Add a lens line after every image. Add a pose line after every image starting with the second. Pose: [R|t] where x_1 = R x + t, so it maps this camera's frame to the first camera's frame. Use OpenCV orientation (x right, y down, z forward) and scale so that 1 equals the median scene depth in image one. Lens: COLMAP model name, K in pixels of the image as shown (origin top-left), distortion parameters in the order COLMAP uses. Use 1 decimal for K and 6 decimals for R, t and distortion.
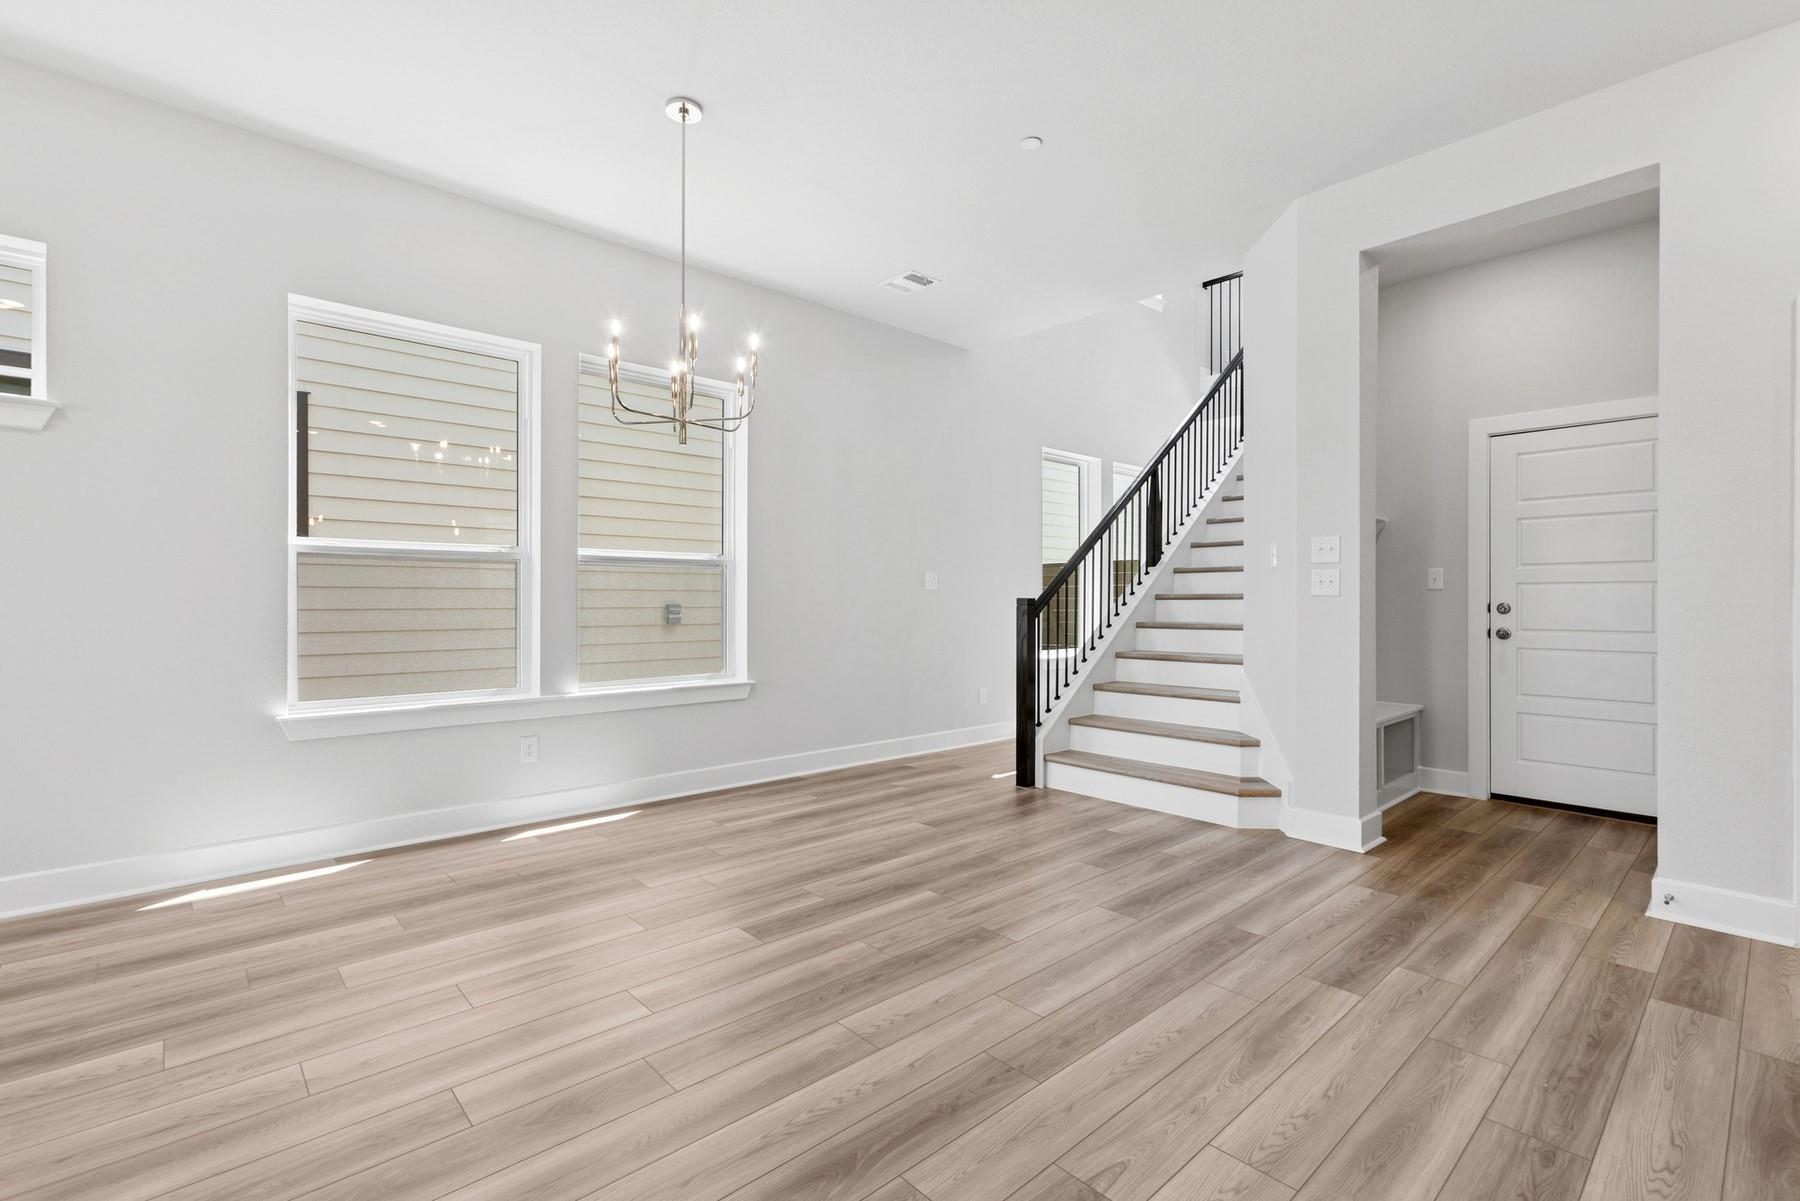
lens RADIAL K [[805.5, 0, 876.2], [0, 805.5, 603.4], [0, 0, 1]] dist [-0.010981, 0.009599]
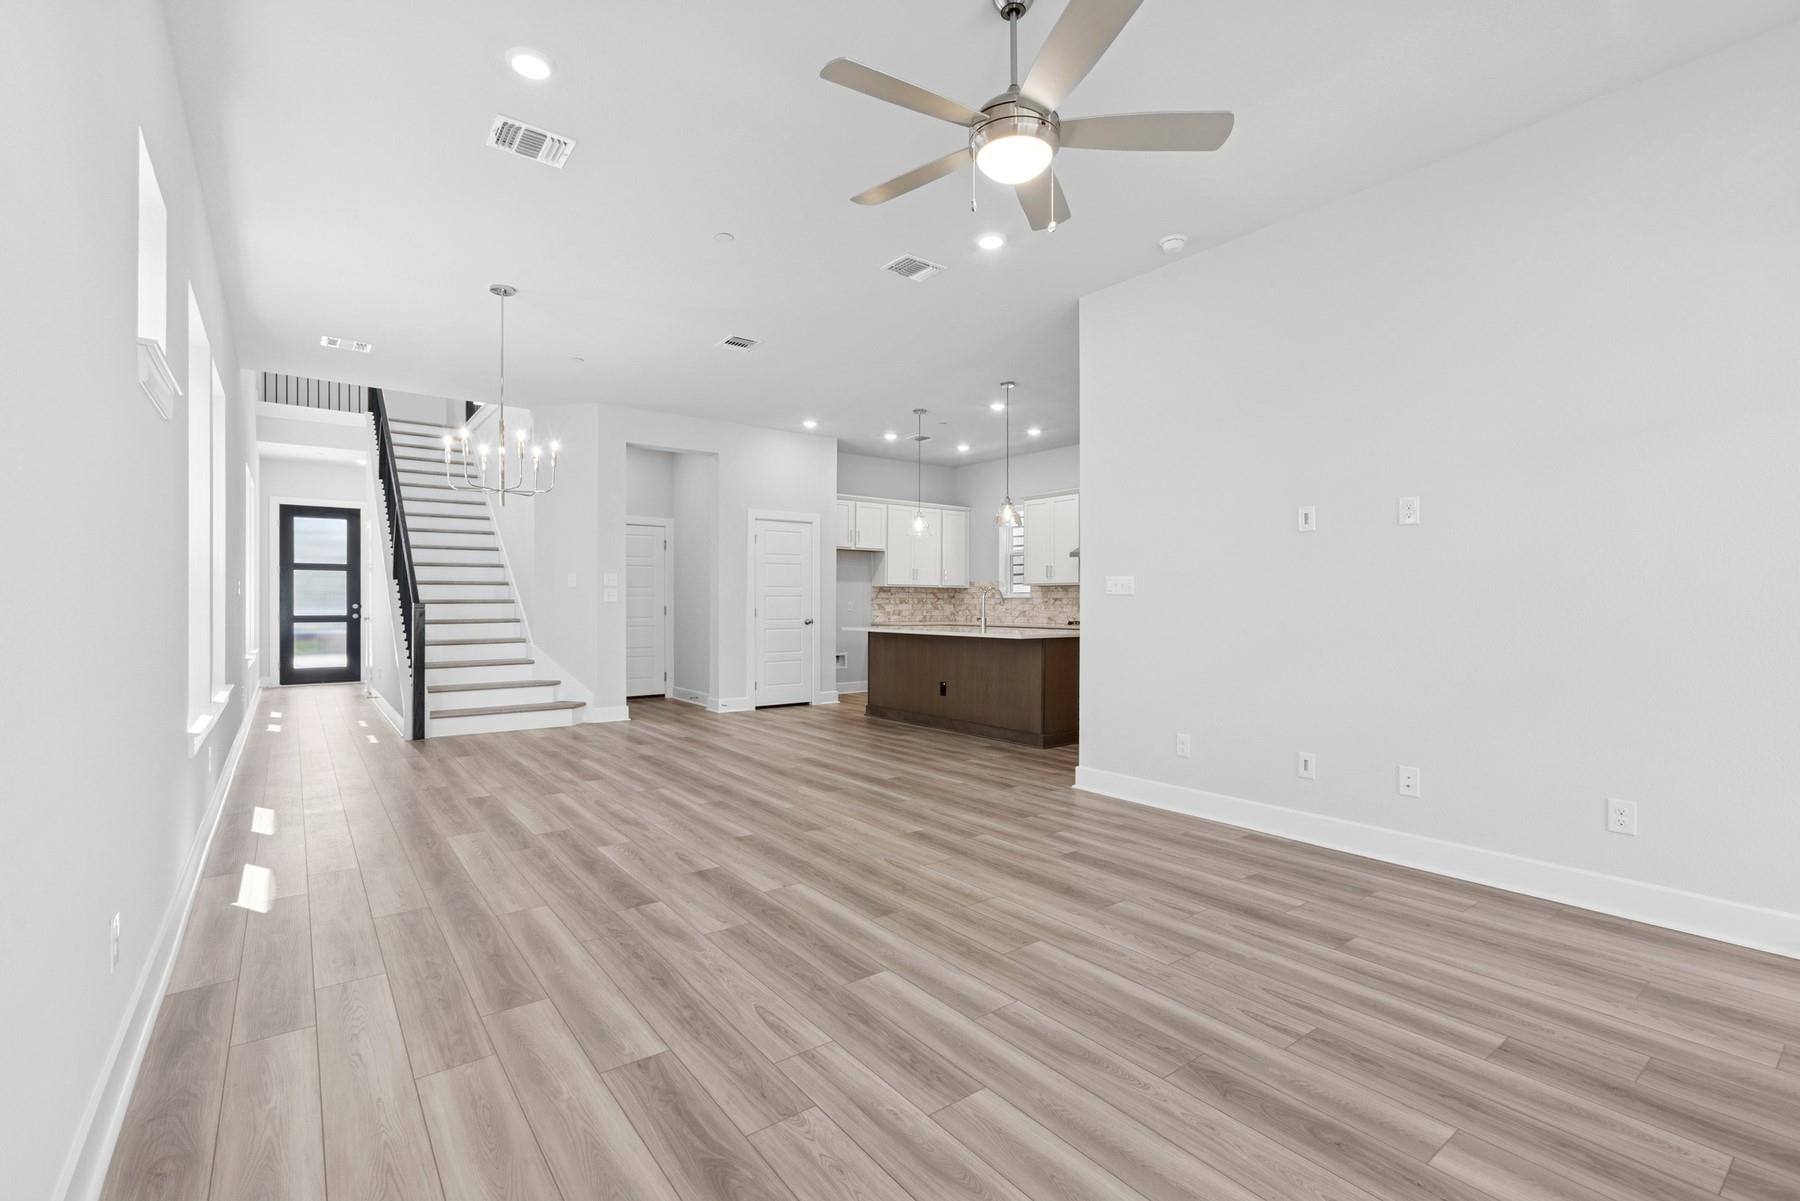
lens RADIAL K [[805.5, 0, 908.7], [0, 805.5, 596.7], [0, 0, 1]] dist [-0.010981, 0.009599]
pose [[0.065328, 0.008536, 0.997827, -1.372366], [0.002358, 0.999959, -0.008708, -0.003330], [-0.997861, 0.002922, 0.065306, 0.090632]]
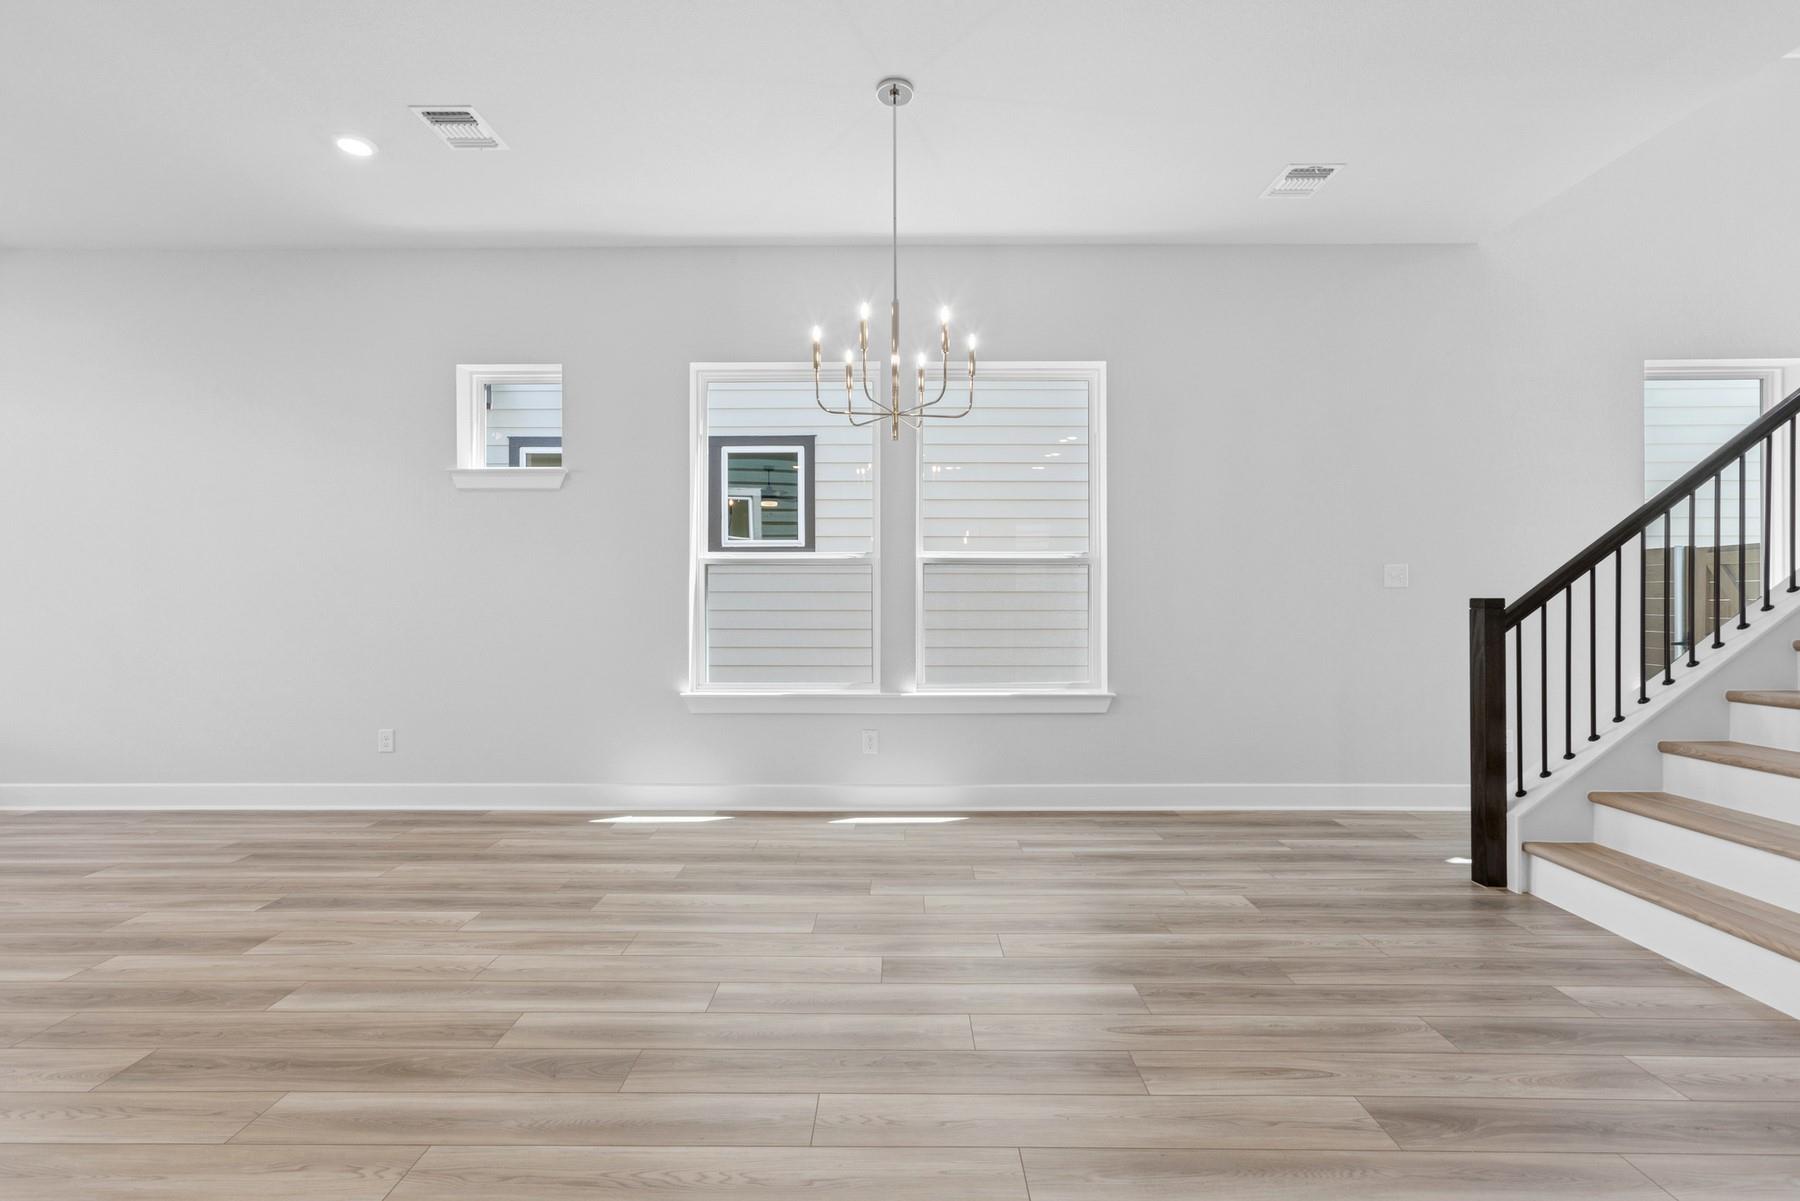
lens RADIAL K [[805.5, 0, 896.5], [0, 805.5, 603.4], [0, 0, 1]] dist [-0.010981, 0.009599]
pose [[0.744184, 0.000138, -0.667974, 0.311613], [-0.002010, 0.999996, -0.002033, -0.000199], [0.667971, 0.002855, 0.744182, 0.222745]]
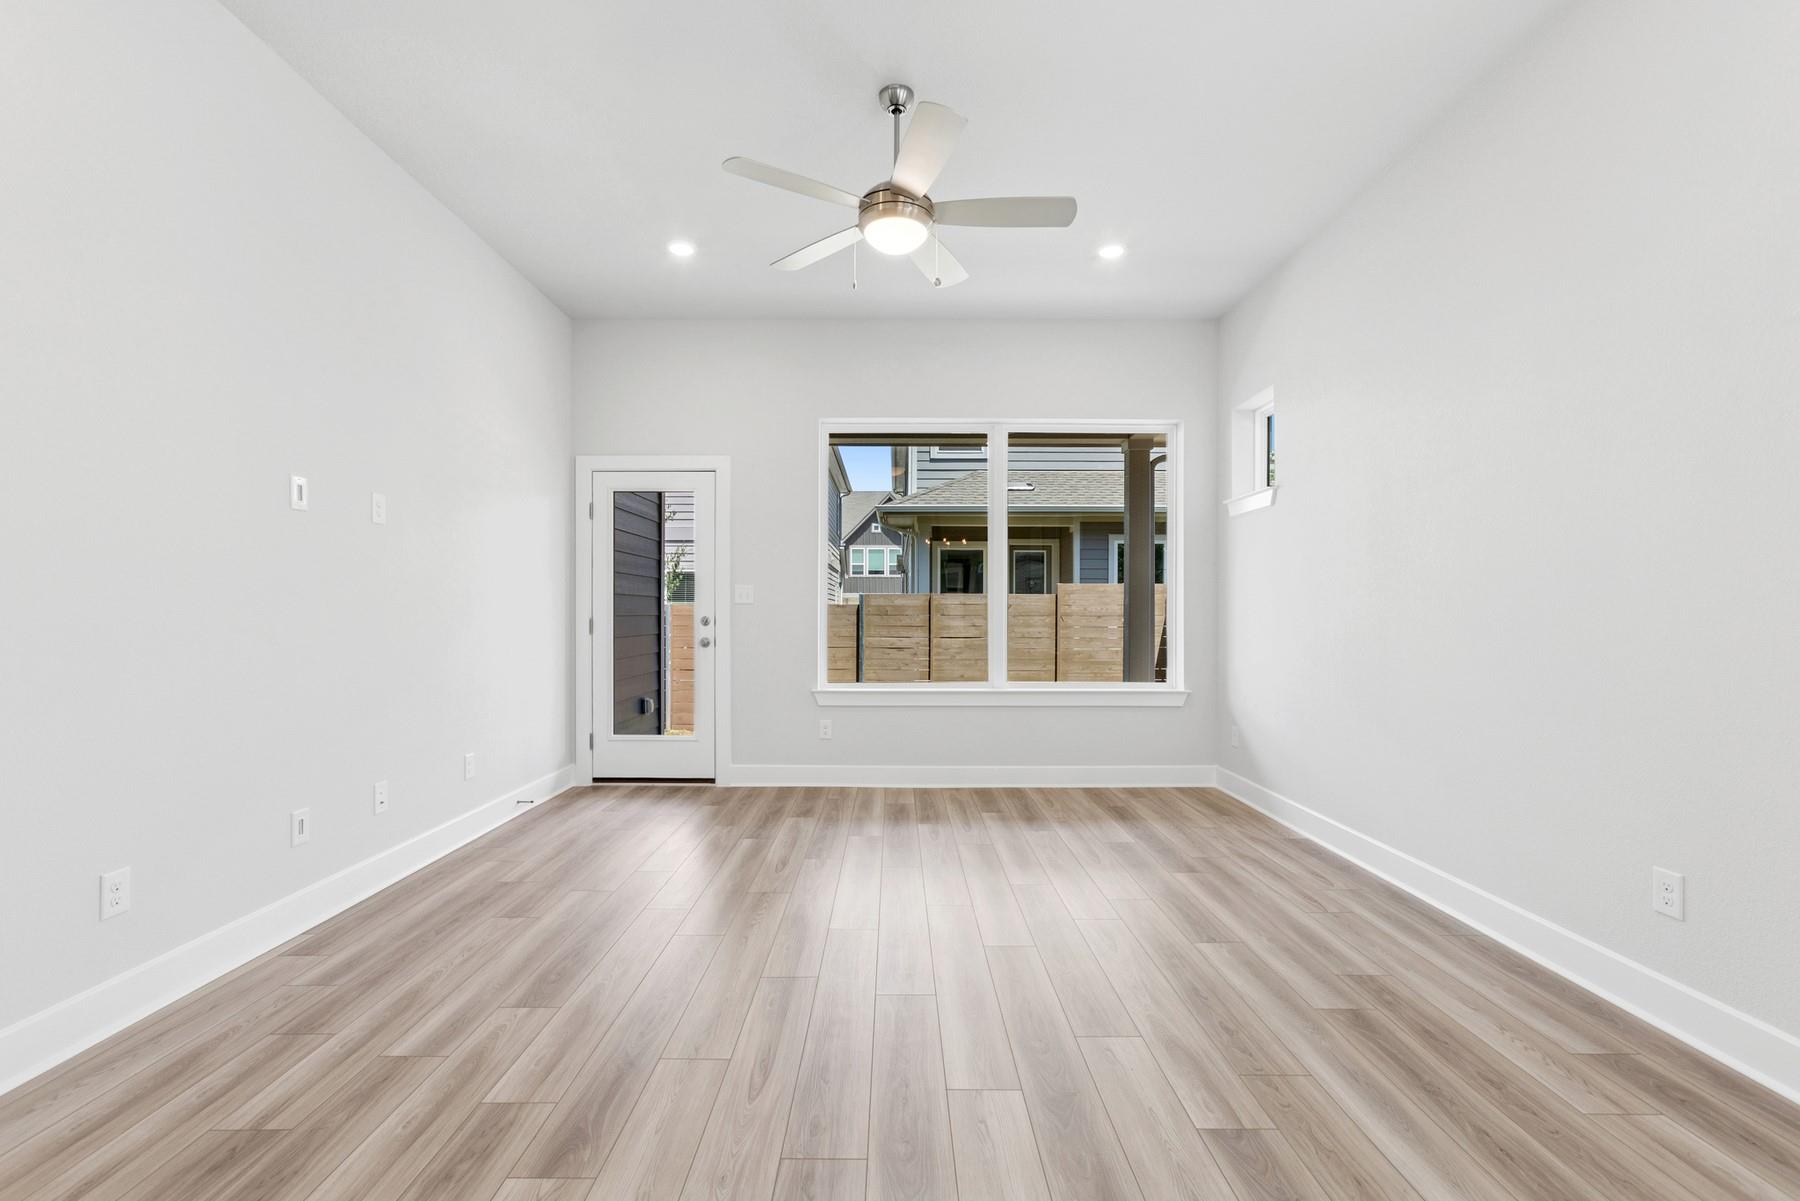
lens RADIAL K [[805.5, 0, 886.9], [0, 805.5, 611.1], [0, 0, 1]] dist [-0.010981, 0.009599]
pose [[-0.671431, -0.003613, -0.741059, -0.177954], [-0.004551, 0.999989, -0.000753, -0.000742], [0.741053, 0.002867, -0.671440, 0.546216]]
